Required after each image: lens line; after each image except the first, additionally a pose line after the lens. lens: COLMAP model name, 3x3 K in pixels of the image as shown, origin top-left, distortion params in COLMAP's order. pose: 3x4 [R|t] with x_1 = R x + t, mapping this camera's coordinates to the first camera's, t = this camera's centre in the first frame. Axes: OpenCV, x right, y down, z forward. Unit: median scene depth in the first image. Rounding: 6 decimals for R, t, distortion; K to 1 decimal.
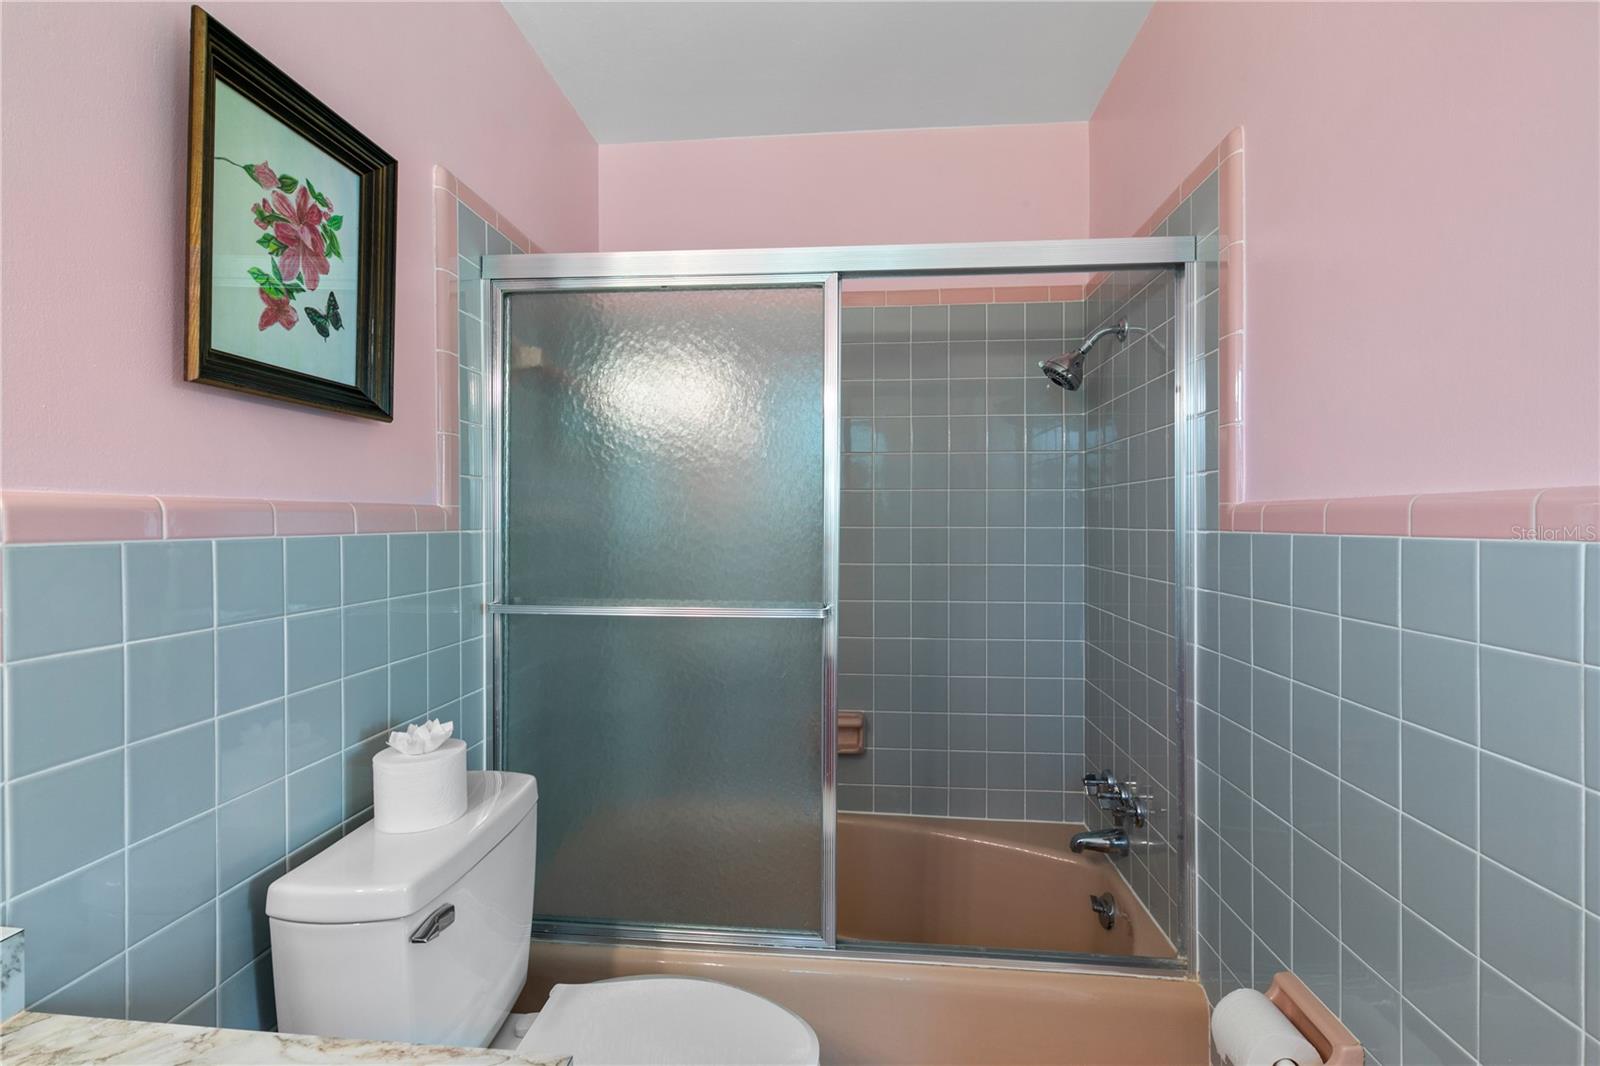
lens RADIAL K [[742.6, 0, 789.9], [0, 742.6, 517.3], [0, 0, 1]] dist [0.005336, -0.001281]
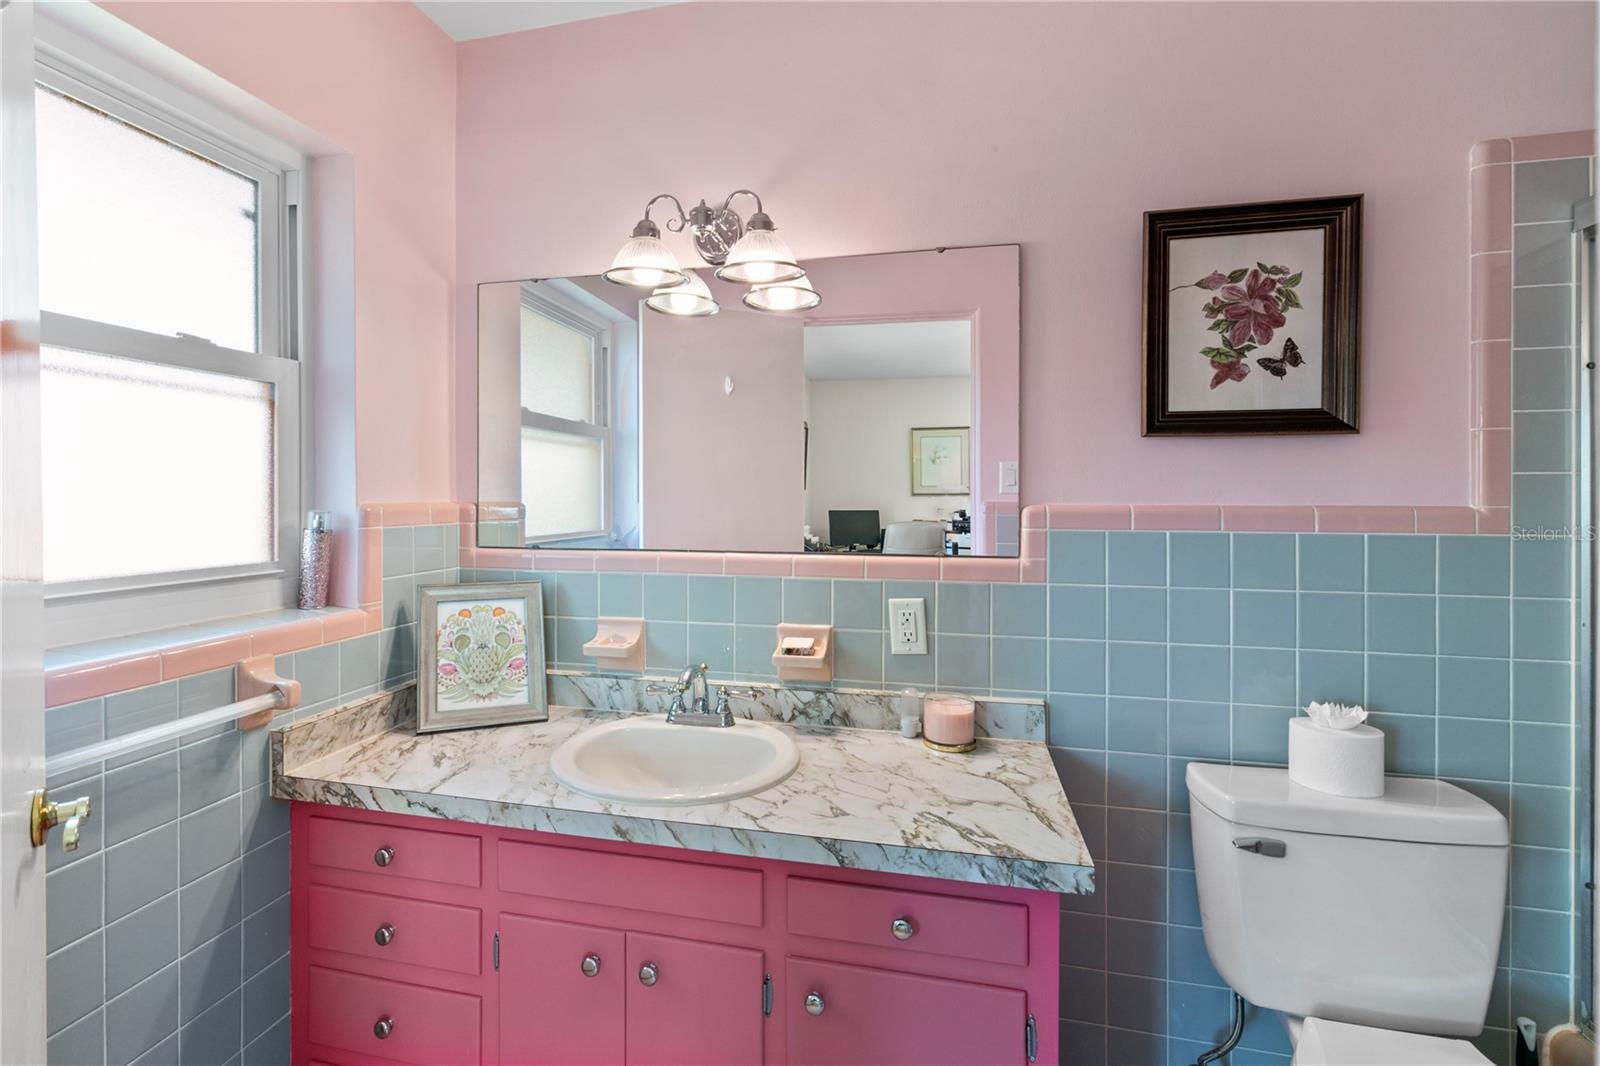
lens RADIAL K [[742.6, 0, 763.1], [0, 742.6, 498.6], [0, 0, 1]] dist [0.005336, -0.001281]
pose [[-0.166830, 0.012792, -0.985903, 0.812607], [0.005253, 0.999913, 0.012085, -0.055615], [0.985972, -0.003162, -0.166883, 0.354540]]
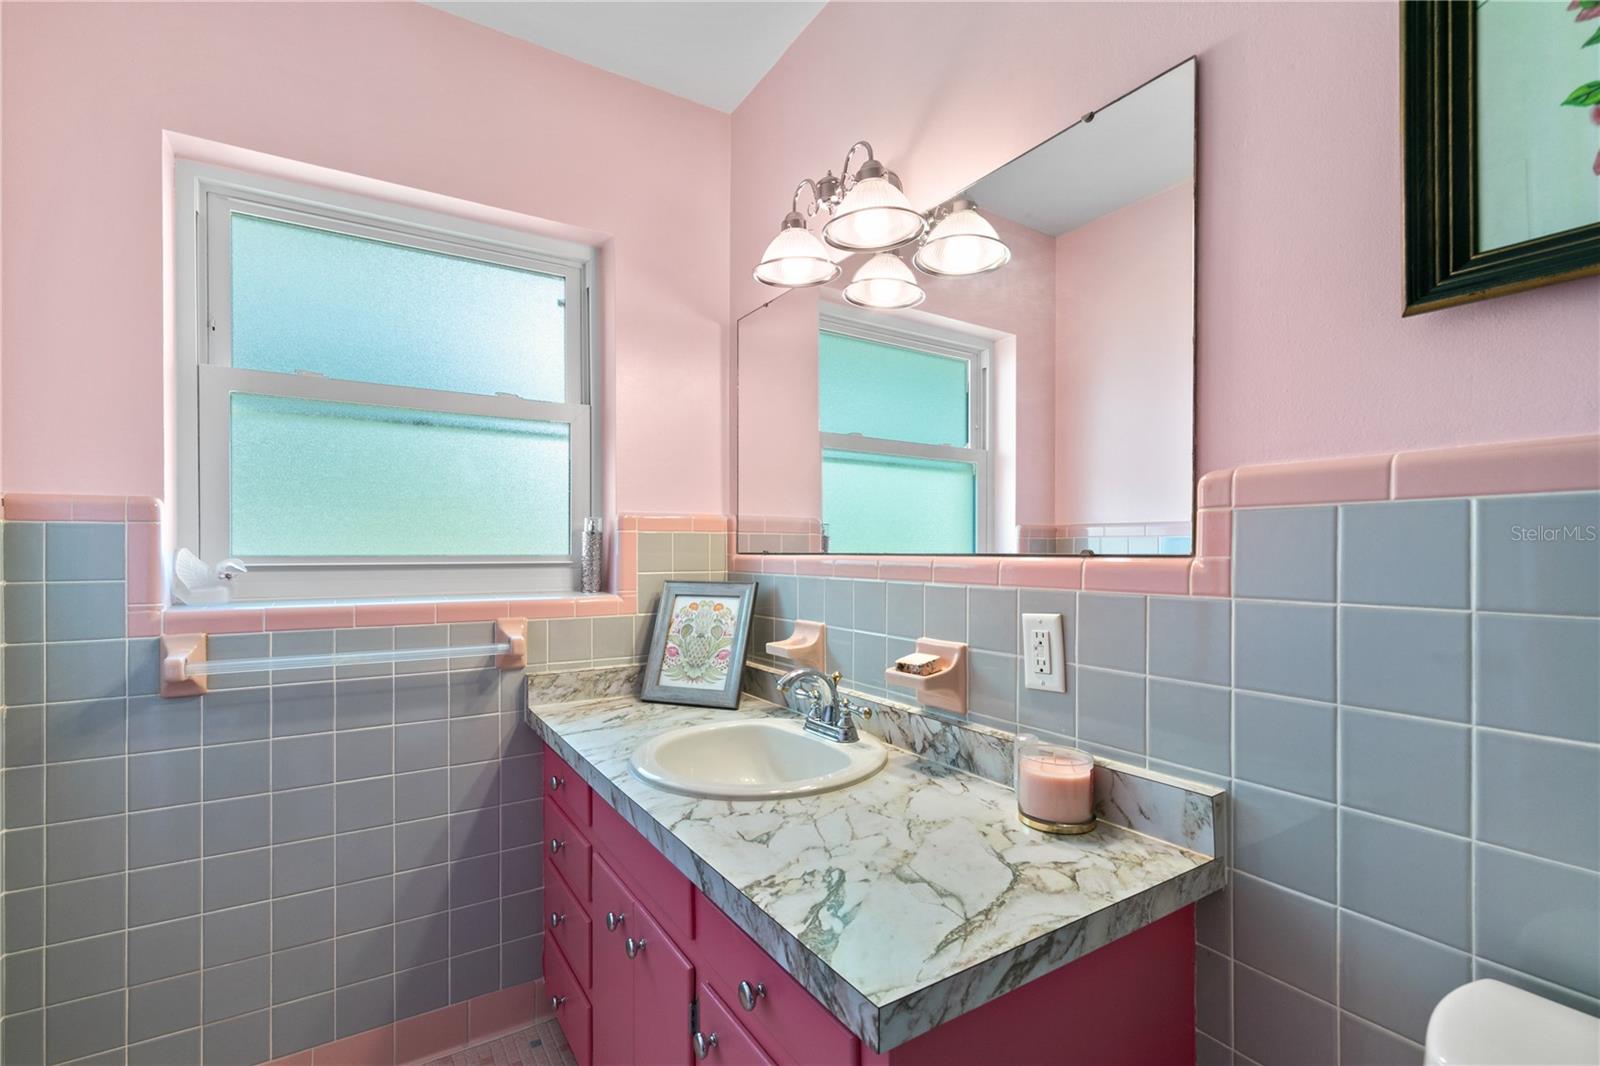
lens RADIAL K [[706.7, 0, 788.2], [0, 706.7, 548.2], [0, 0, 1]] dist [0.003926, 0.001634]
pose [[-0.793769, 0.012201, -0.608097, 0.216736], [0.012715, 0.999913, 0.003465, 0.060988], [0.608086, -0.004982, -0.793856, 0.995339]]
